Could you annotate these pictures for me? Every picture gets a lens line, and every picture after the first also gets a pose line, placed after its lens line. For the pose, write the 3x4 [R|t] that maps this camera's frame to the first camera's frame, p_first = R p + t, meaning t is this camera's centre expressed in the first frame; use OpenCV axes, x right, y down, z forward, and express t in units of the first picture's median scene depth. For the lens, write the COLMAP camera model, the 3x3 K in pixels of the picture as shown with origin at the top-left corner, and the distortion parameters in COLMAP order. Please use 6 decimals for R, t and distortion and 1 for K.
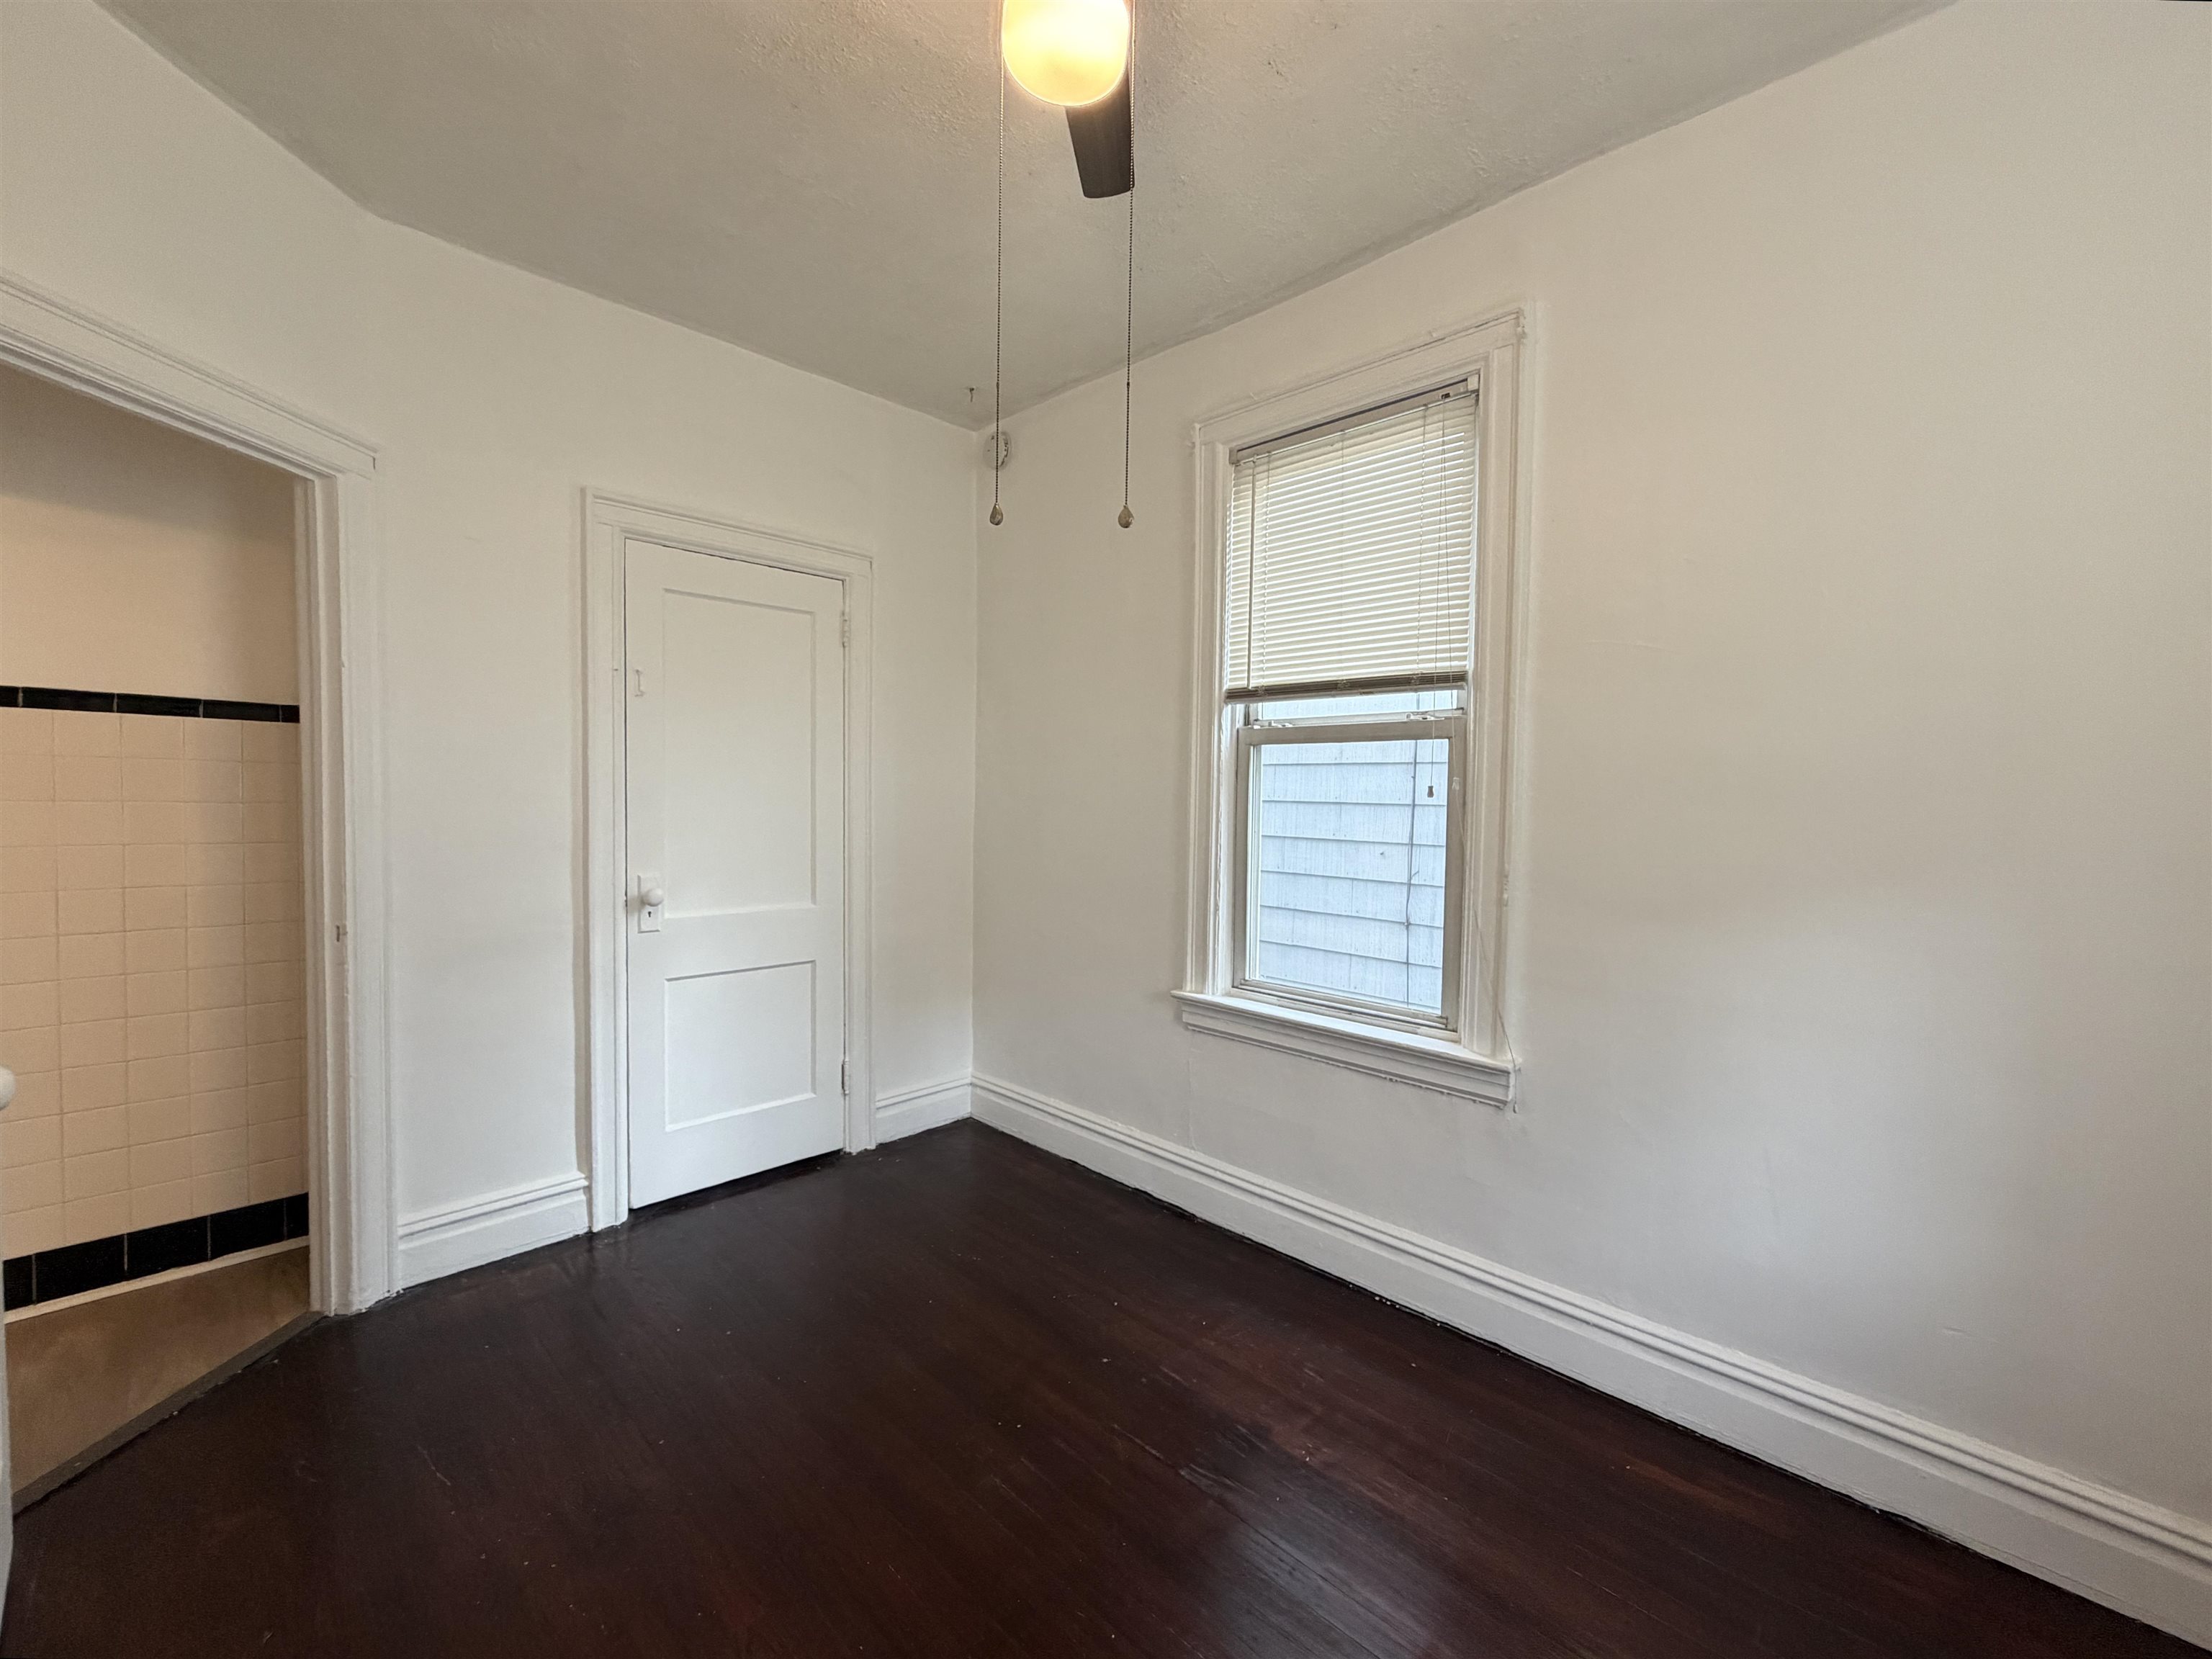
lens RADIAL K [[894.7, 0, 1105.1], [0, 894.7, 838.4], [0, 0, 1]] dist [-0.001149, -0.000208]
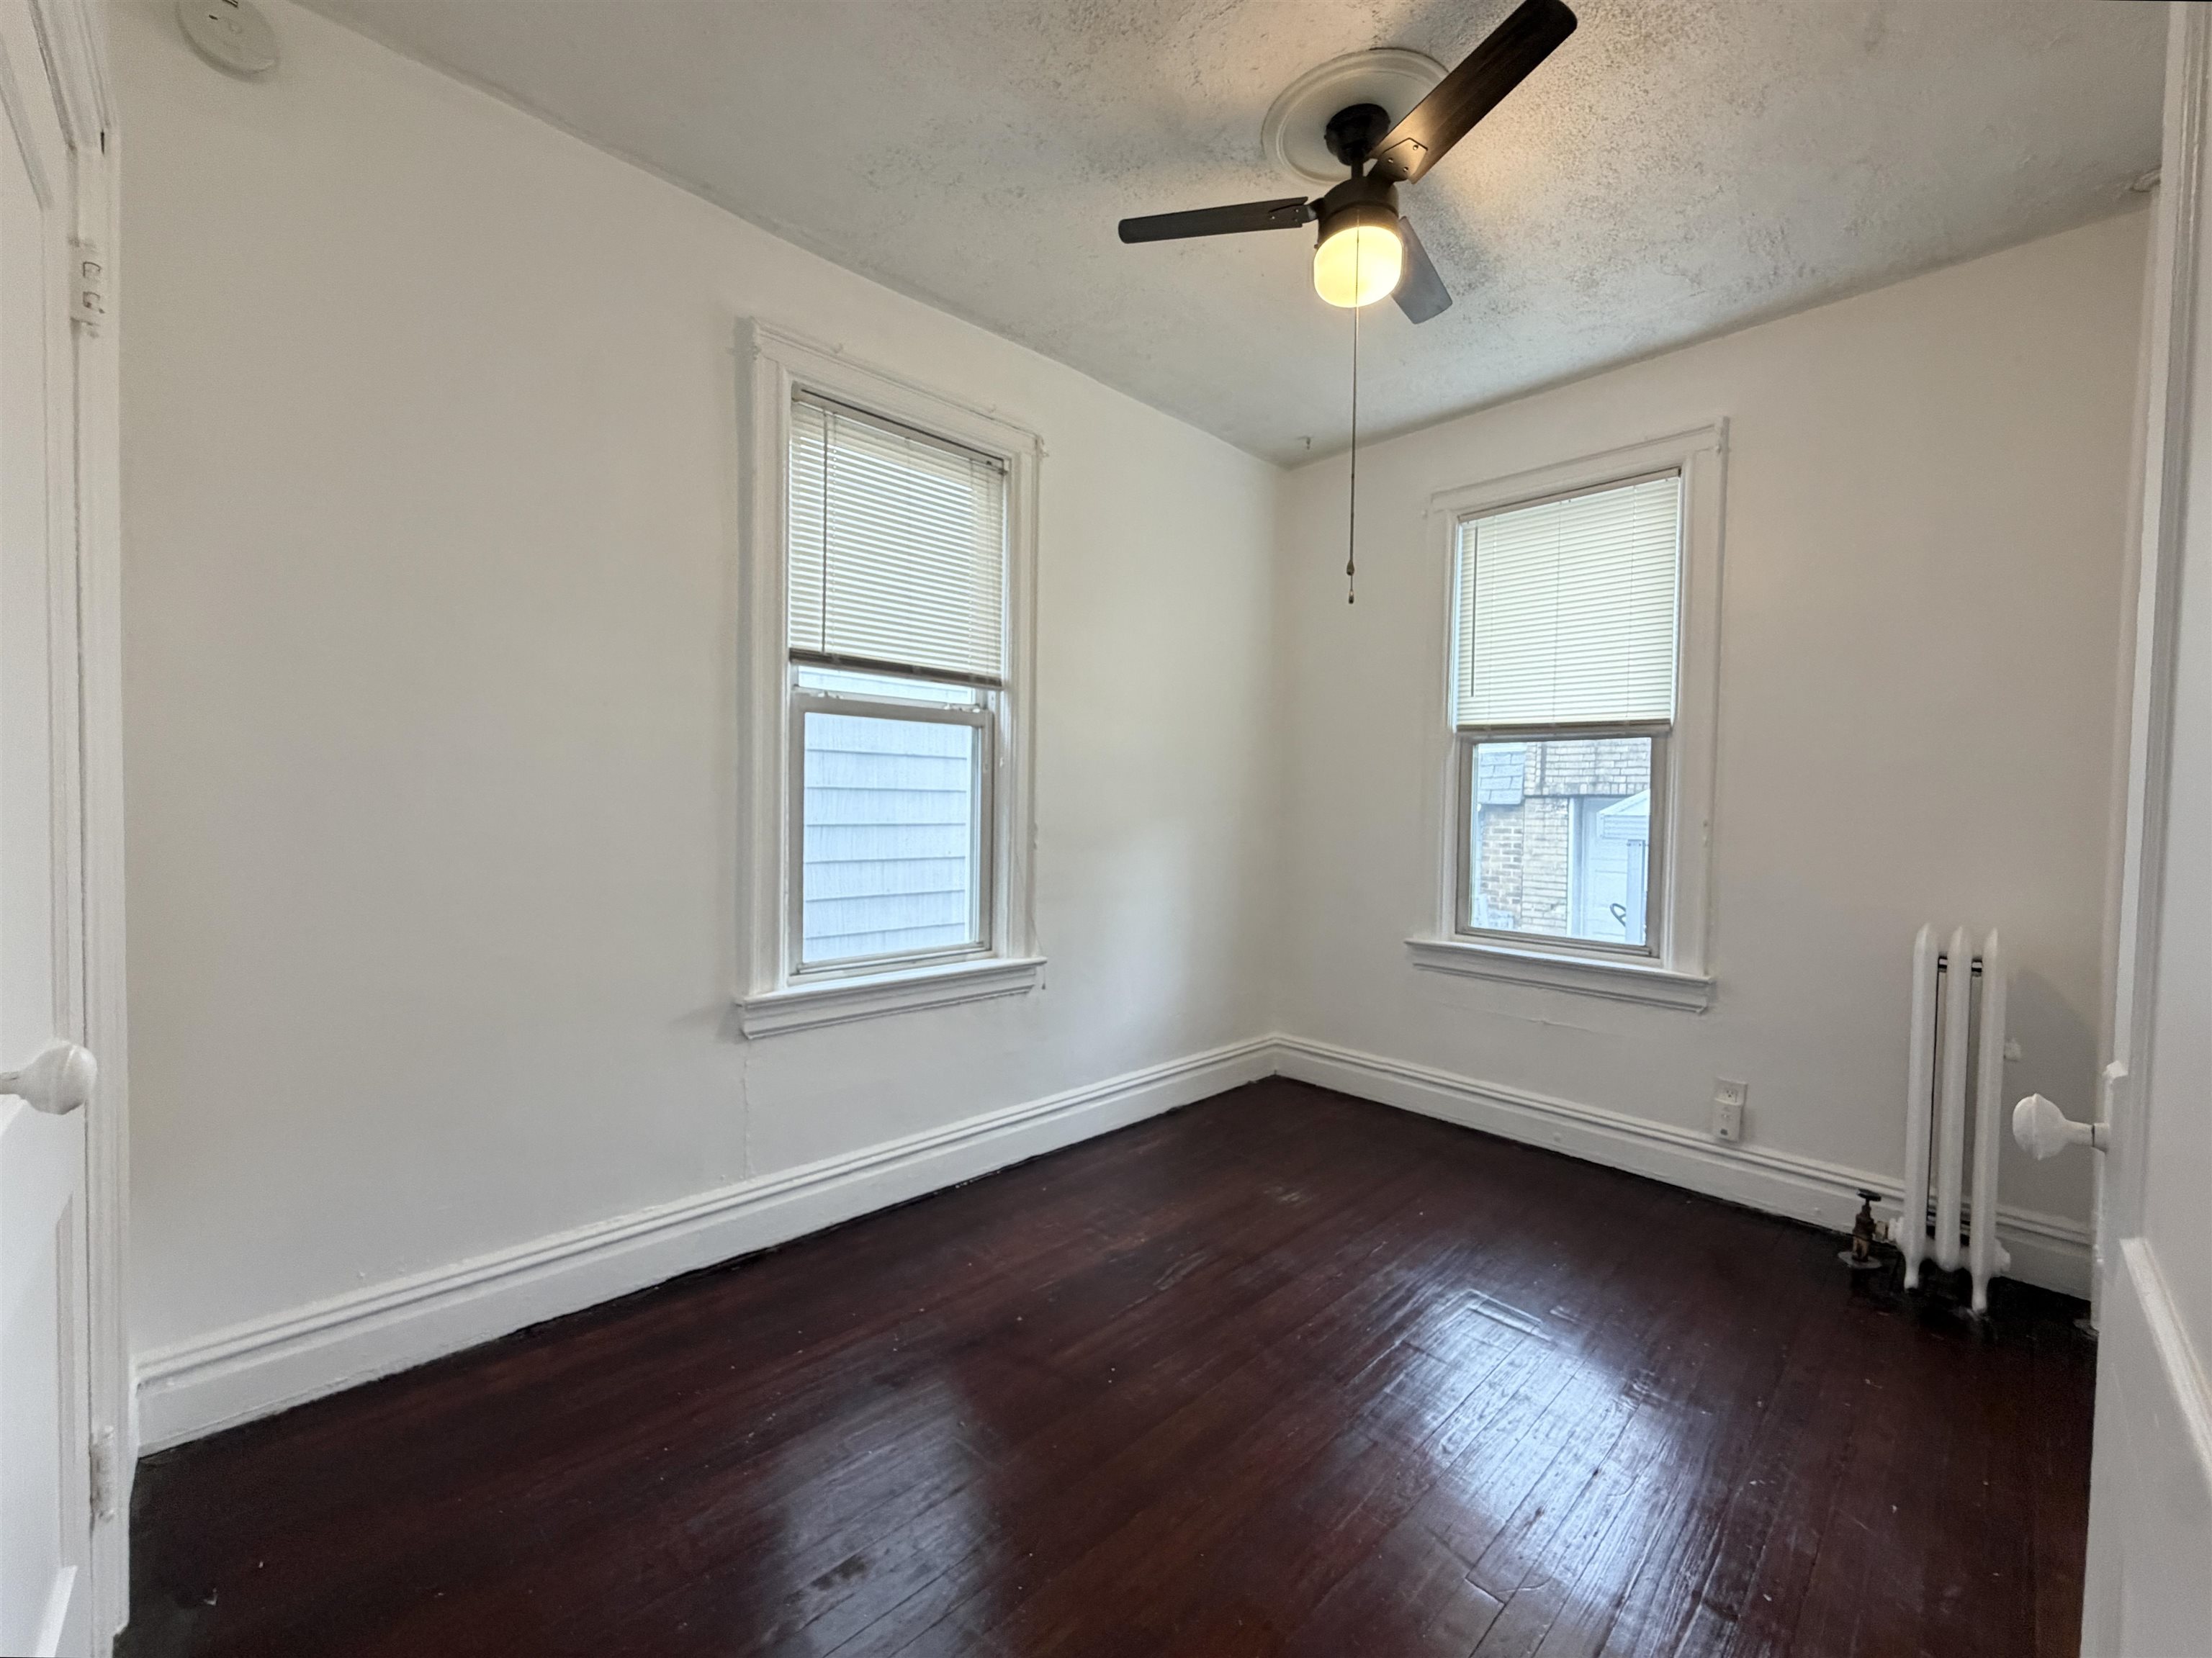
lens RADIAL K [[881.5, 0, 1112.7], [0, 881.5, 826.6], [0, 0, 1]] dist [-0.000566, -0.000026]
pose [[0.033668, -0.049827, 0.998190, -0.816256], [0.026662, 0.998446, 0.048940, -0.022796], [-0.999077, 0.024966, 0.034945, 0.704670]]
